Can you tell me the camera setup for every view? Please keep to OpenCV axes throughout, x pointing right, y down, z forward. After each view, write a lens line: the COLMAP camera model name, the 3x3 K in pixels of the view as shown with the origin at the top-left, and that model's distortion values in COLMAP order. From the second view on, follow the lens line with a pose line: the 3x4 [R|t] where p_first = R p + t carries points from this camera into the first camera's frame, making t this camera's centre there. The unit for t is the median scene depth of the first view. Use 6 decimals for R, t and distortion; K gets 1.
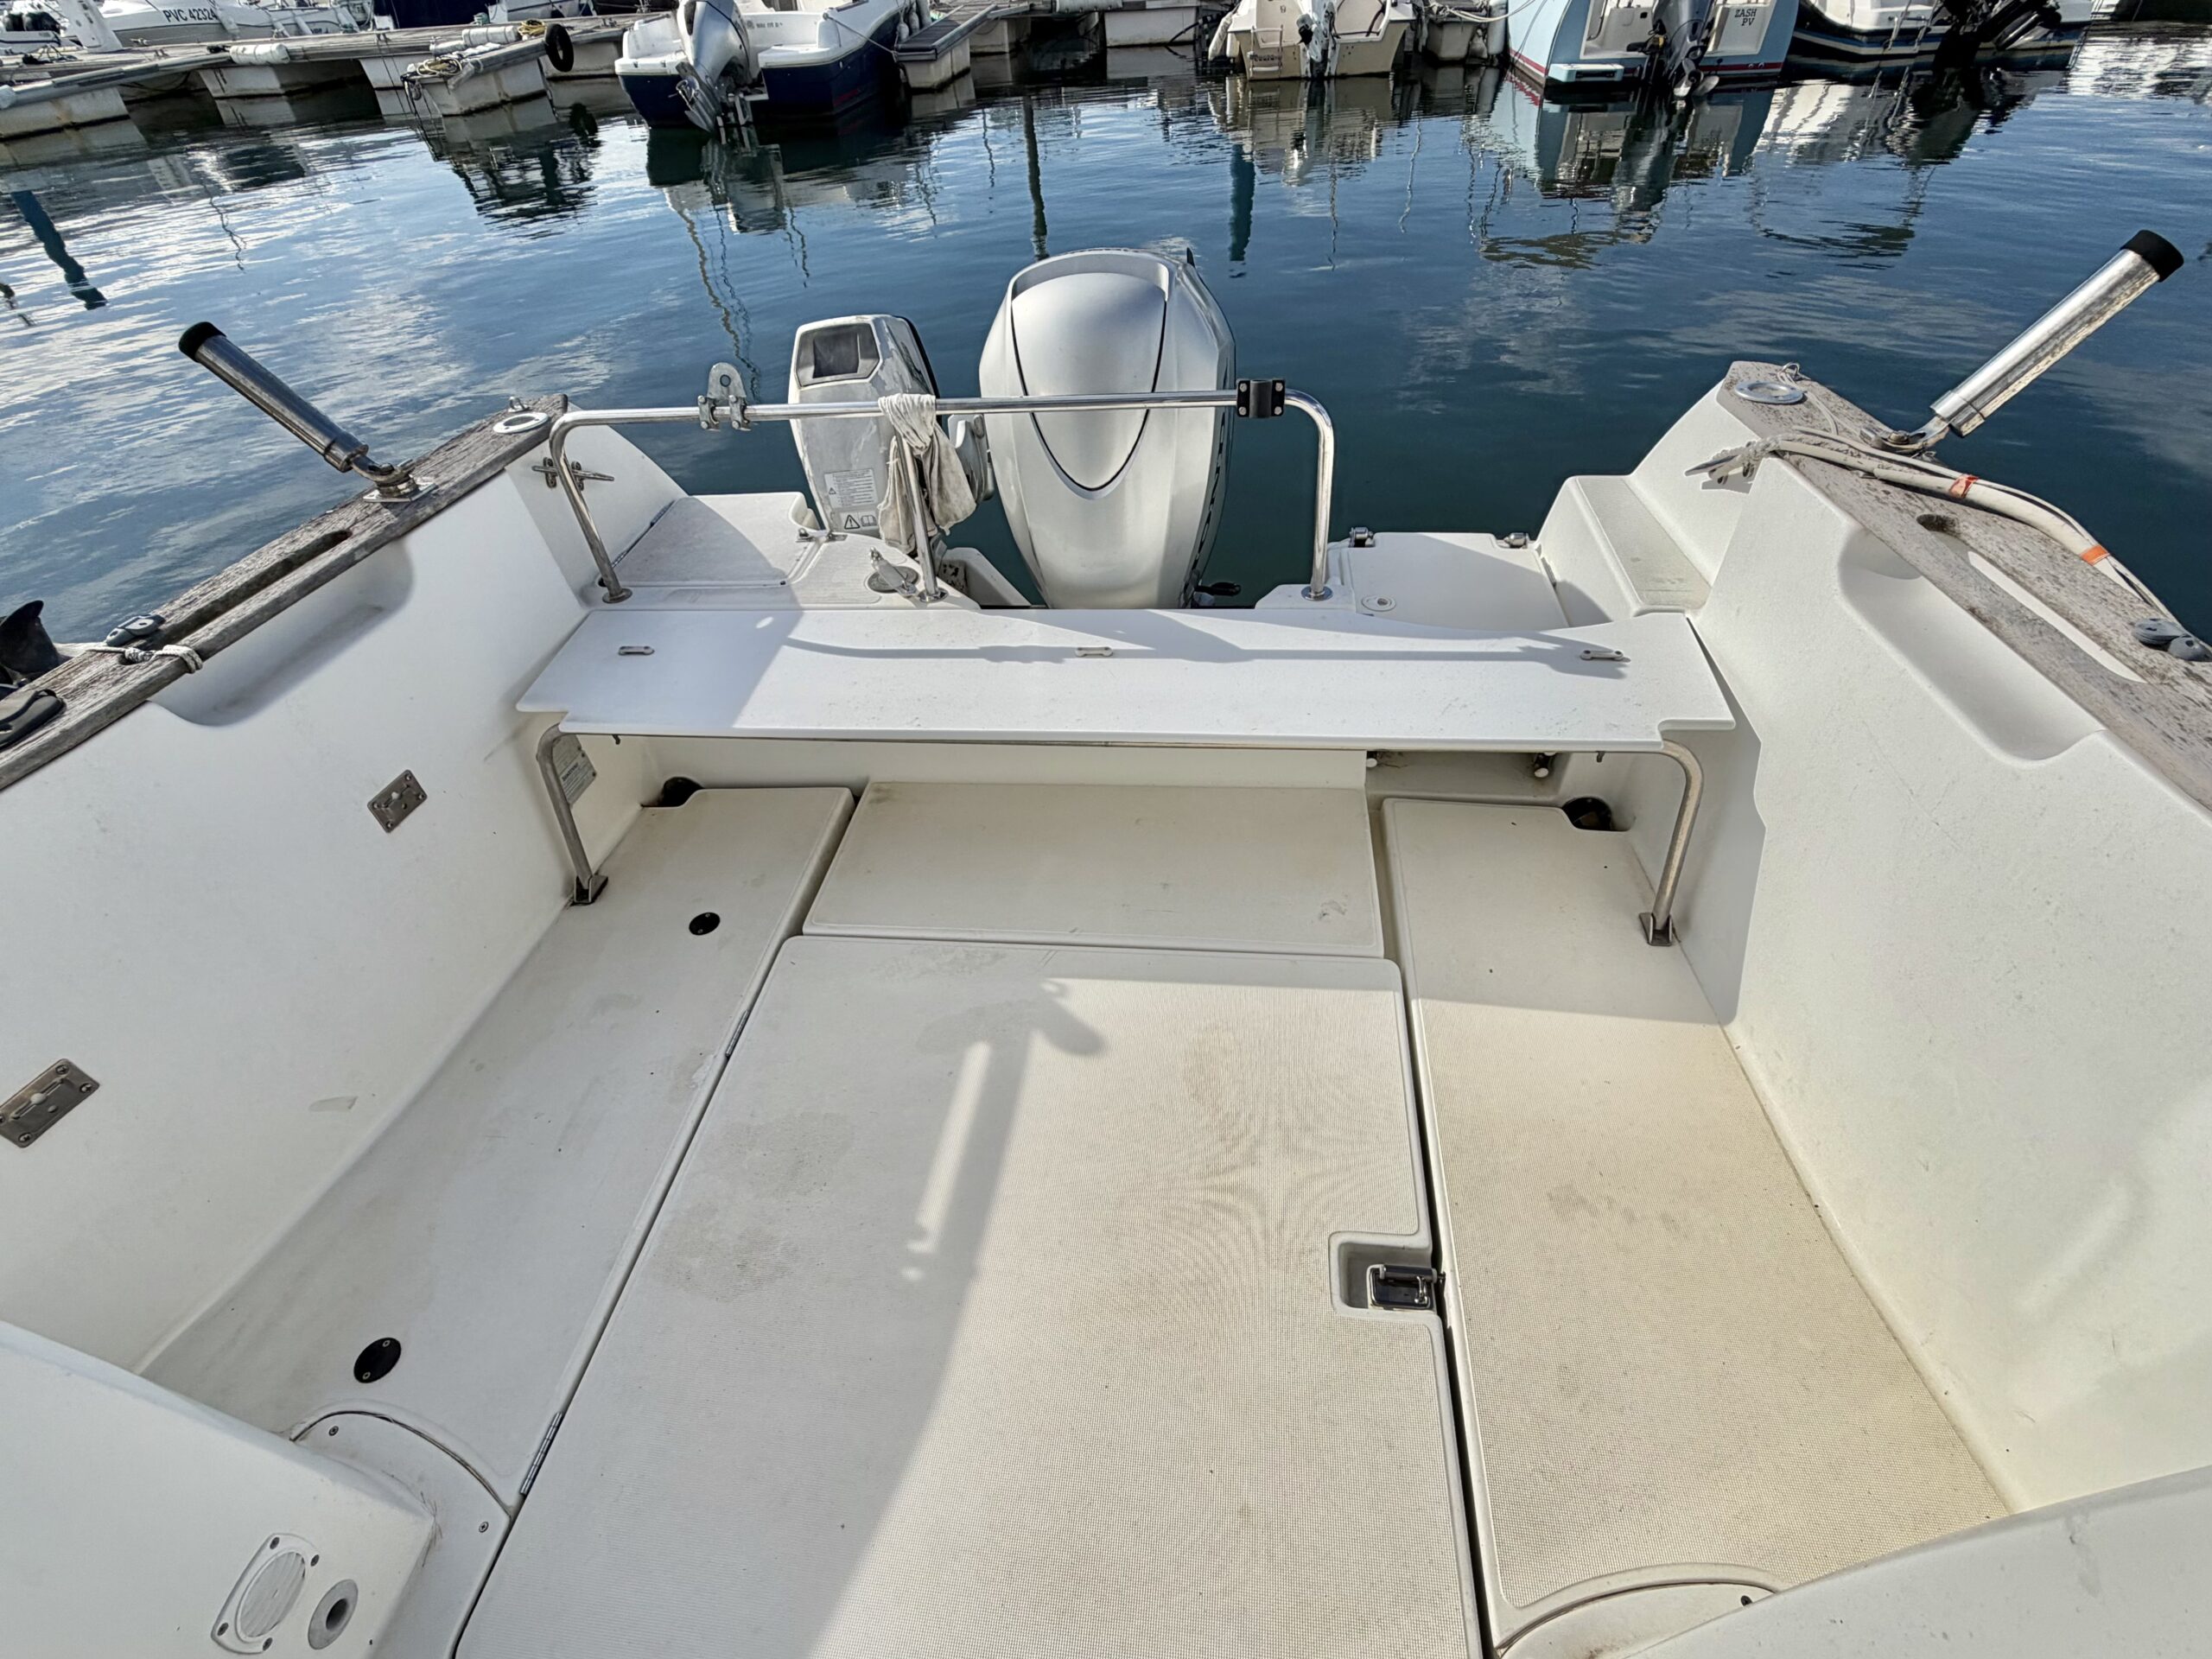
lens RADIAL K [[1033.8, 0, 1113.8], [0, 1033.8, 825.4], [0, 0, 1]] dist [-0.004445, 0.004199]
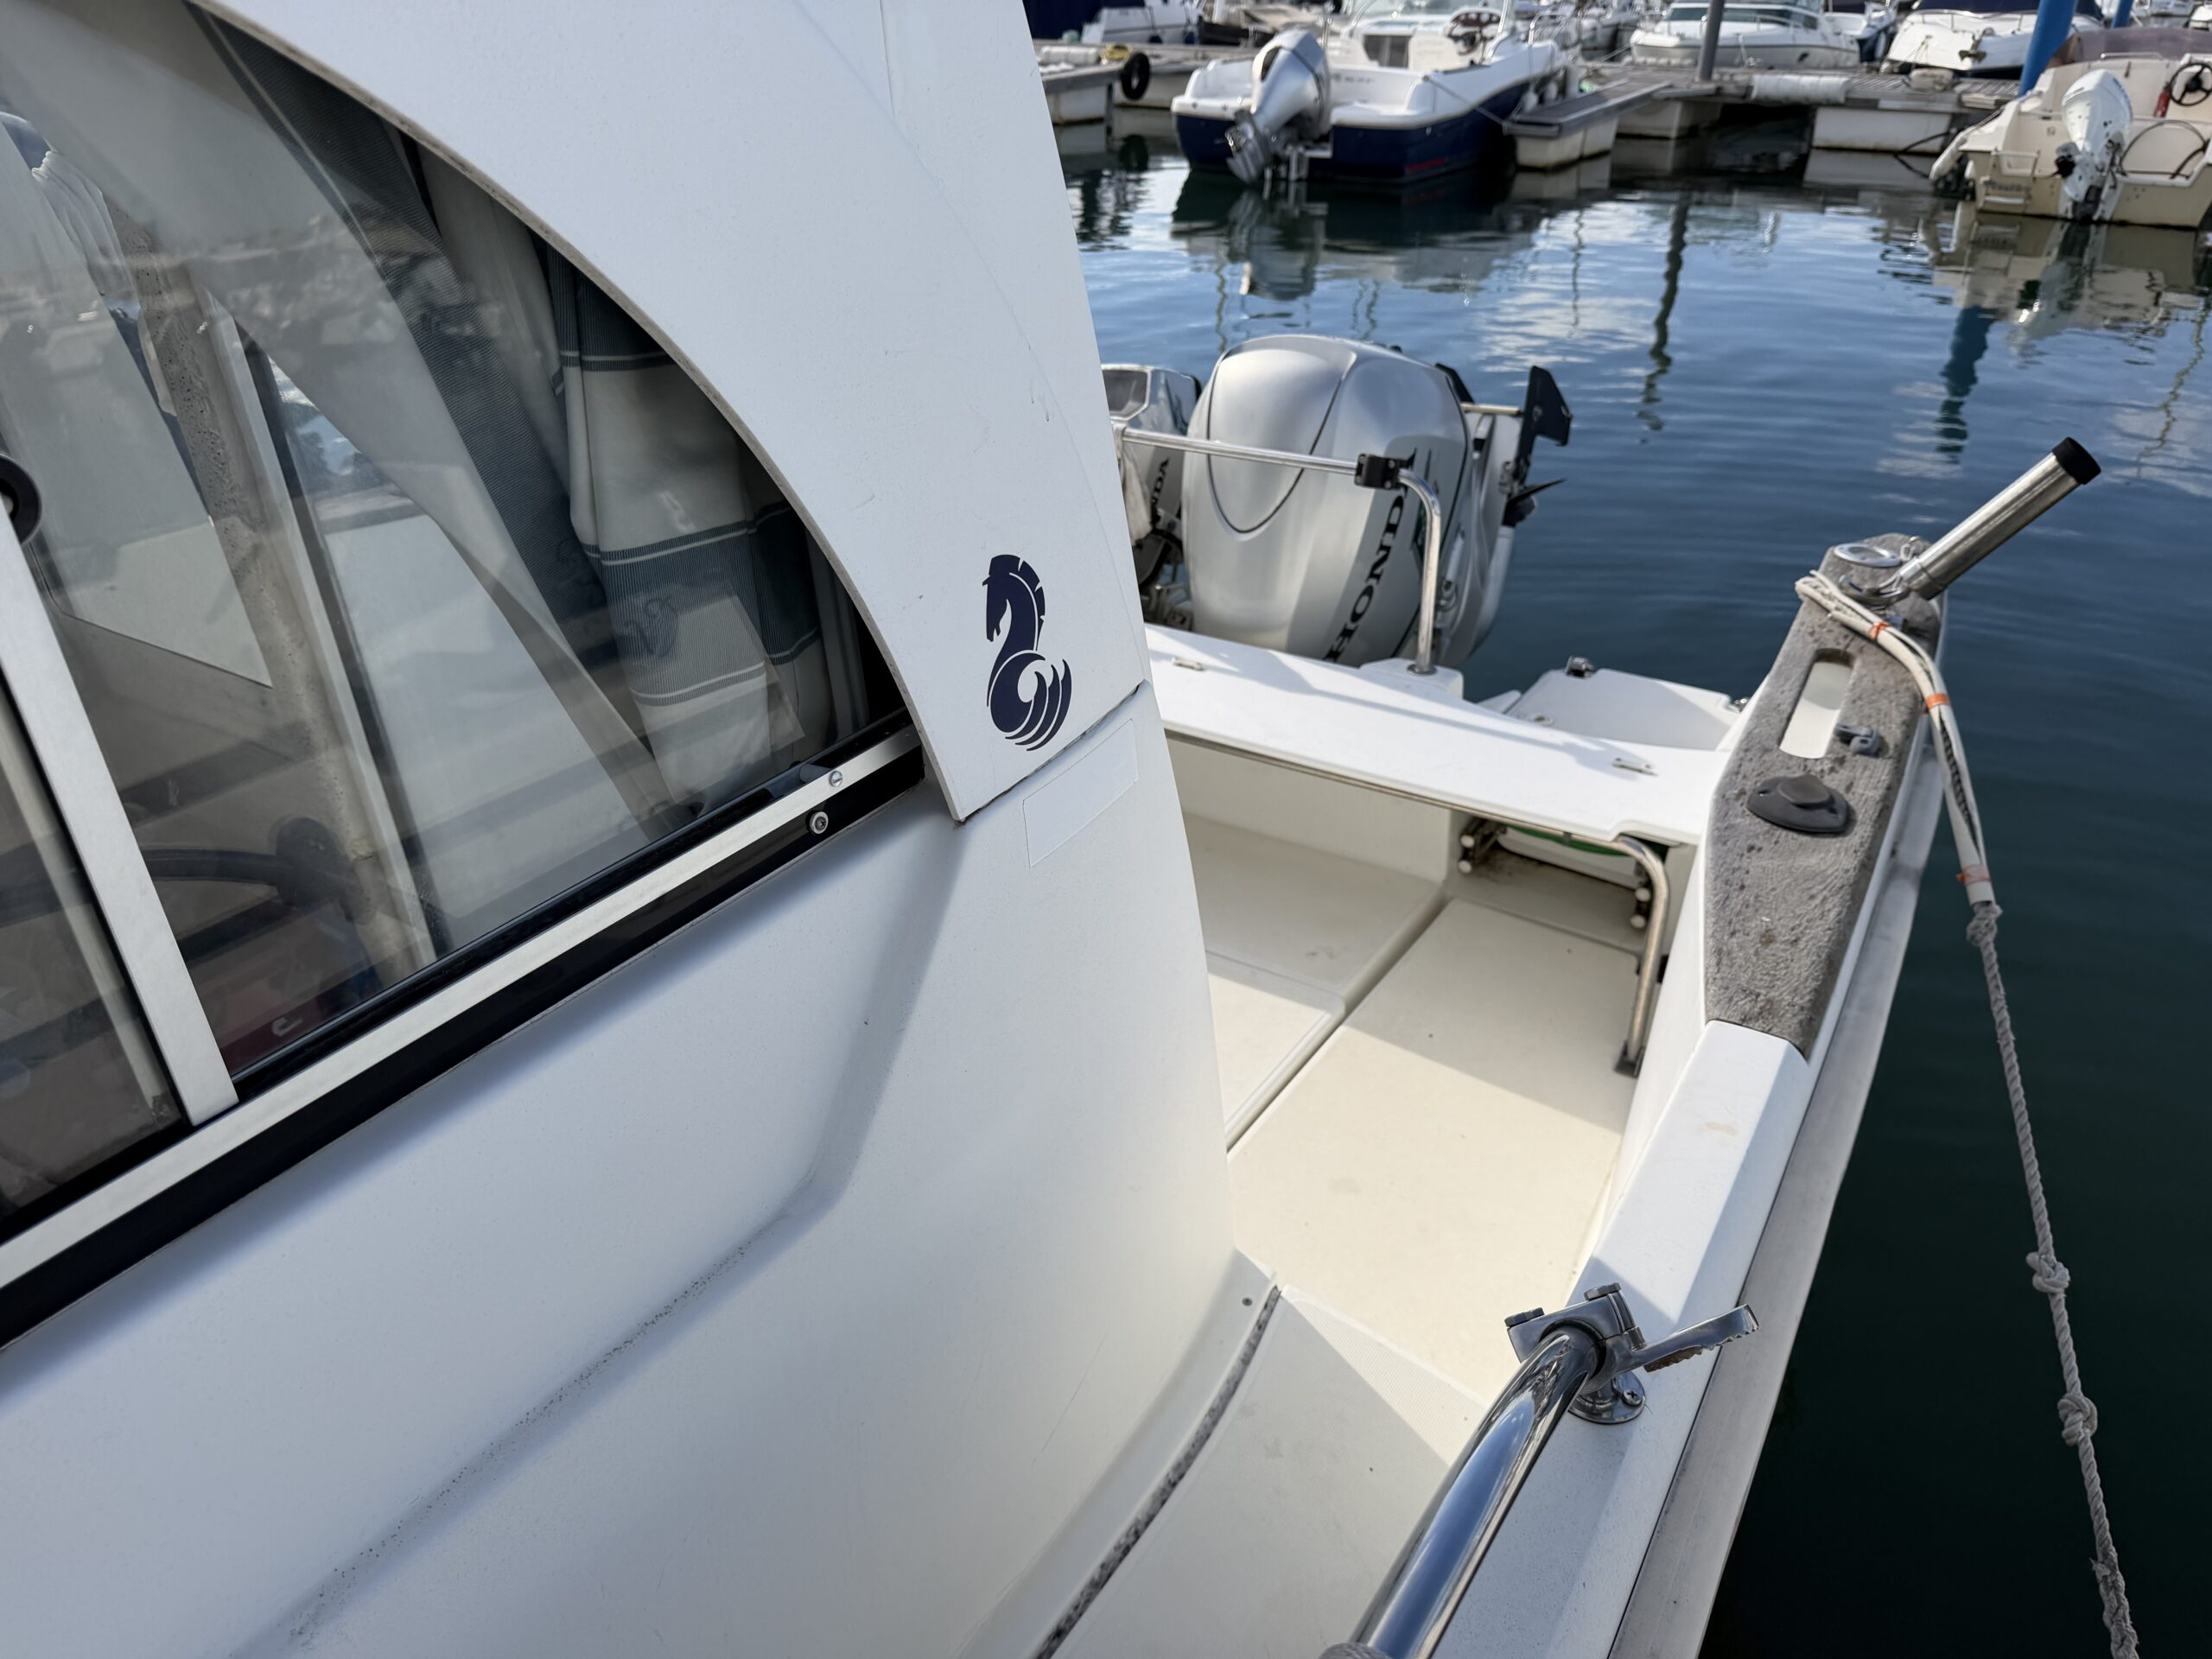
lens RADIAL K [[1592.9, 0, 1126.1], [0, 1592.9, 818.7], [0, 0, 1]] dist [-0.004323, -0.017876]
pose [[0.903764, 0.254921, -0.343839, 0.083392], [-0.323936, 0.932425, -0.160153, 0.041877], [0.279778, 0.256122, 0.925271, -0.078180]]
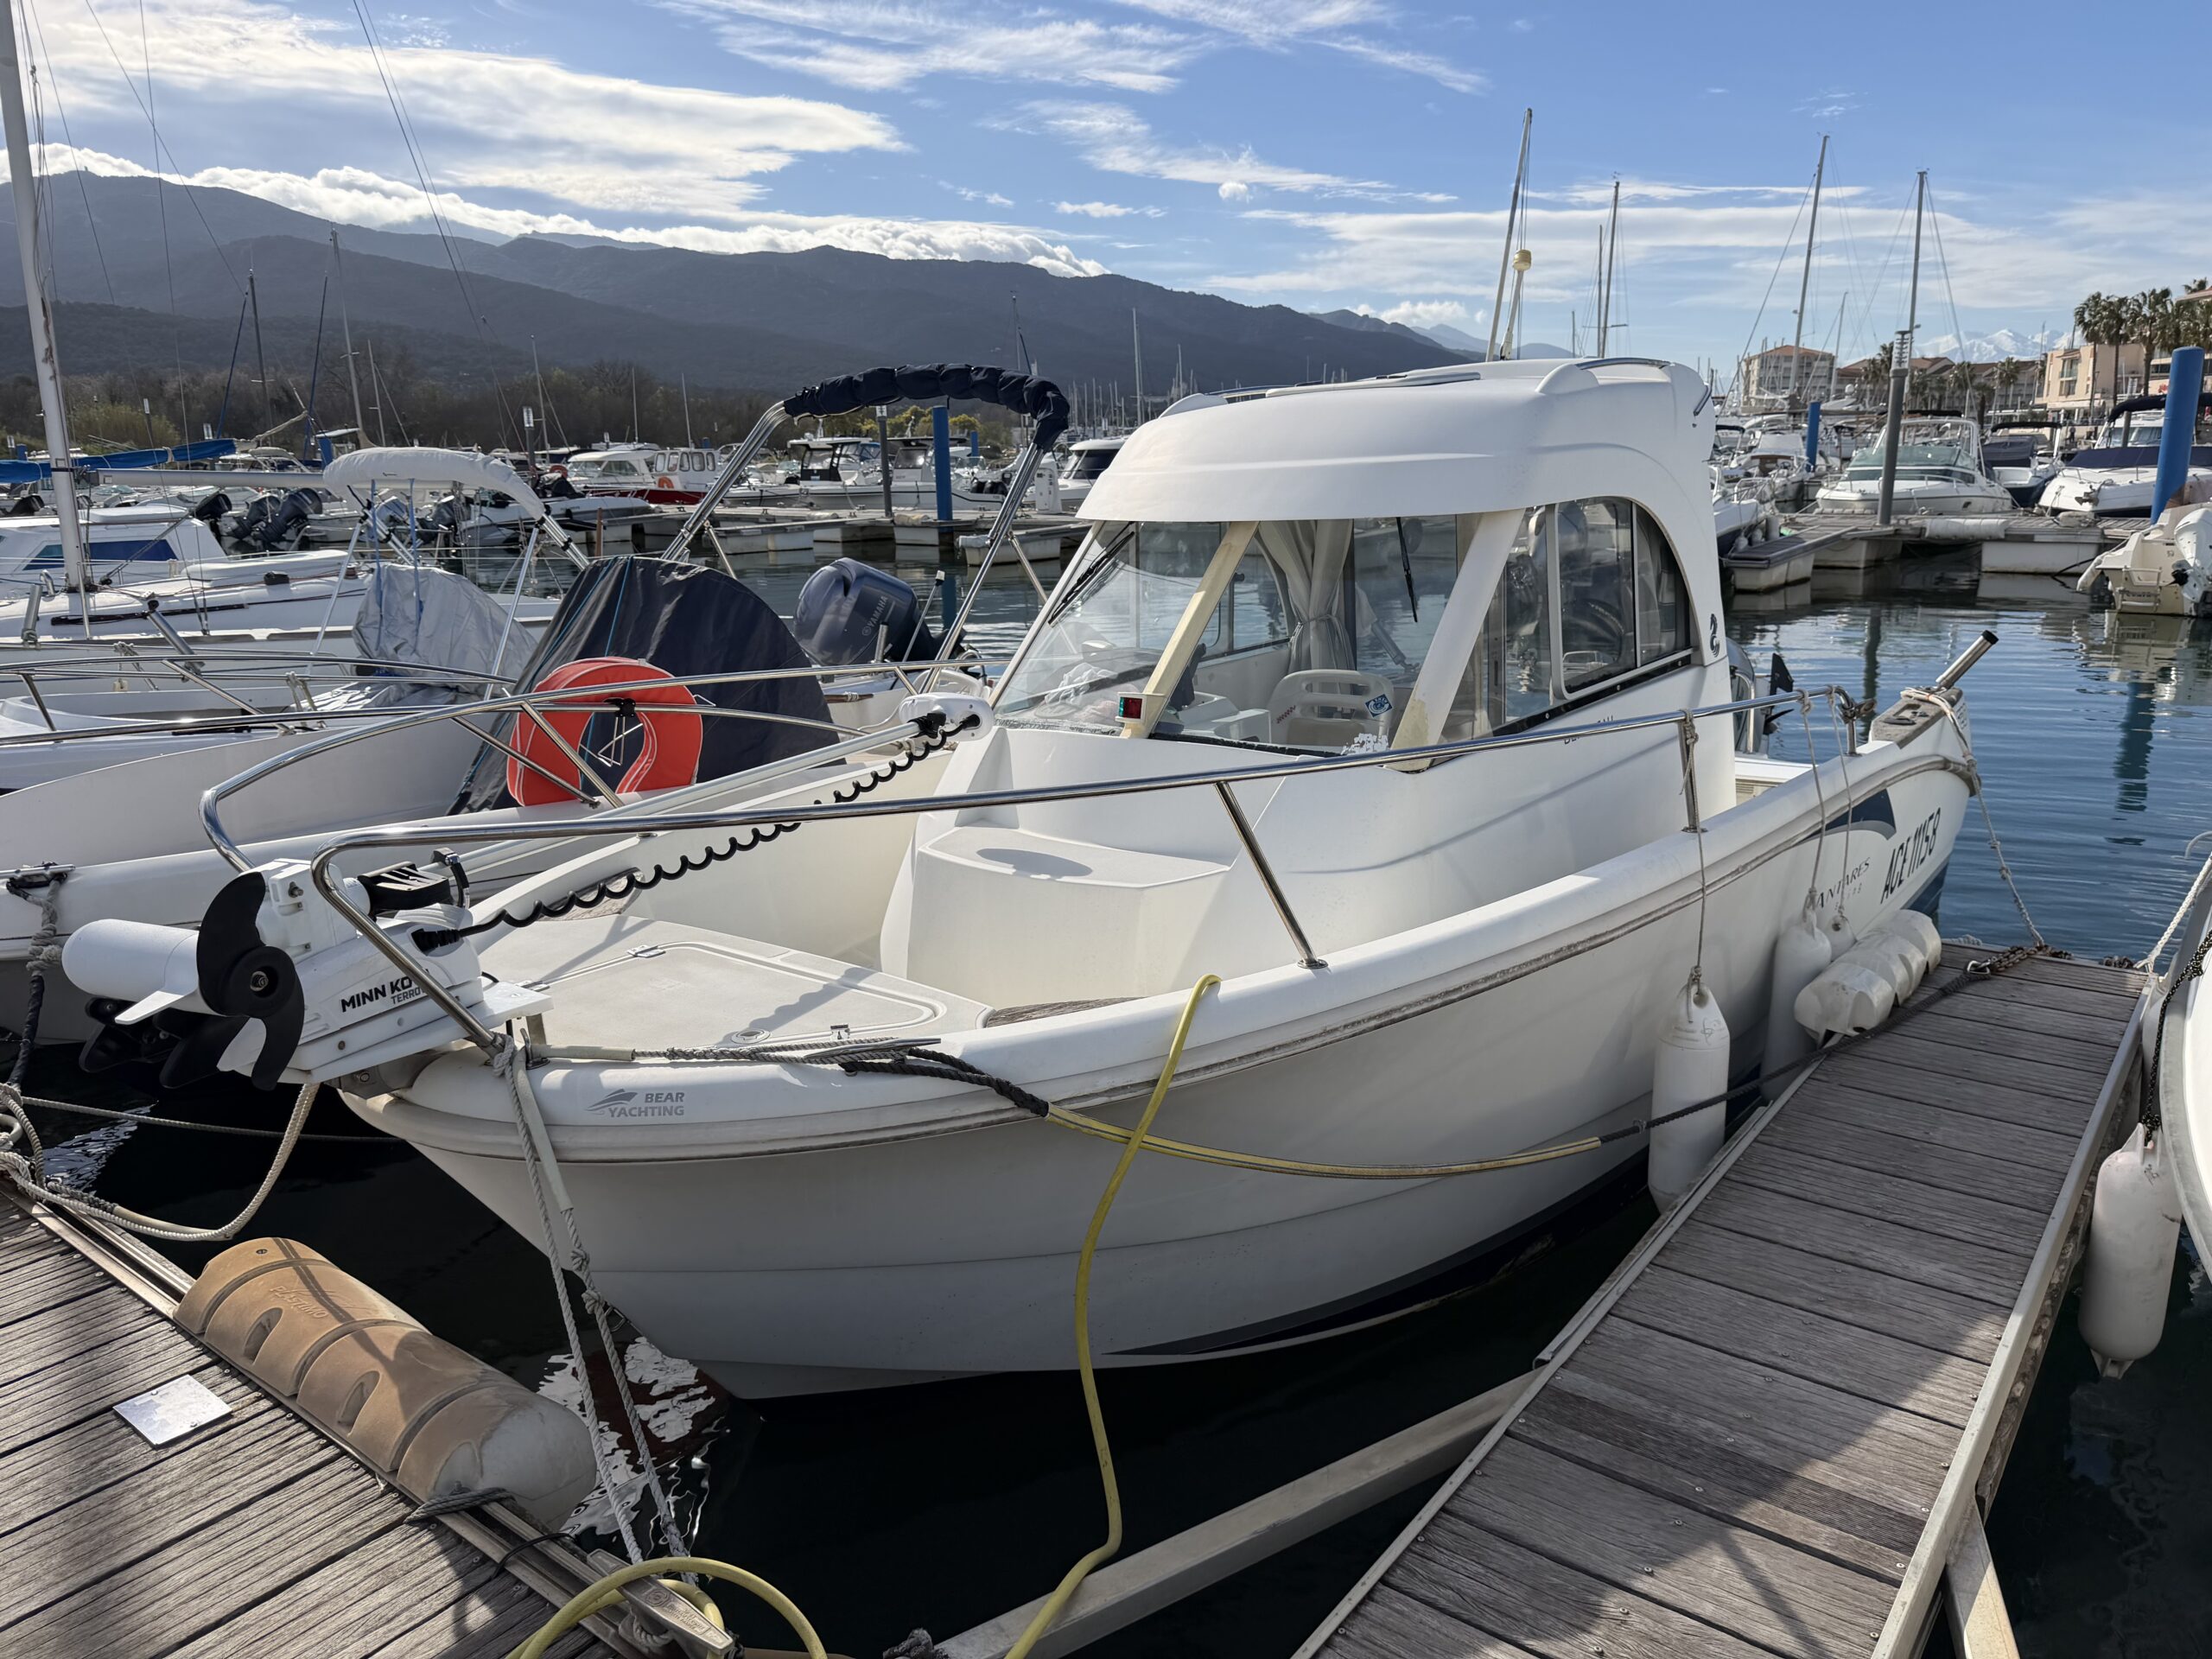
lens RADIAL K [[1592.9, 0, 1113.6], [0, 1592.9, 771.7], [0, 0, 1]] dist [-0.004323, -0.017876]
pose [[0.842682, 0.142516, -0.519207, 0.132546], [-0.374328, 0.848213, -0.374717, 0.262843], [0.386995, 0.510122, 0.768122, -0.357844]]
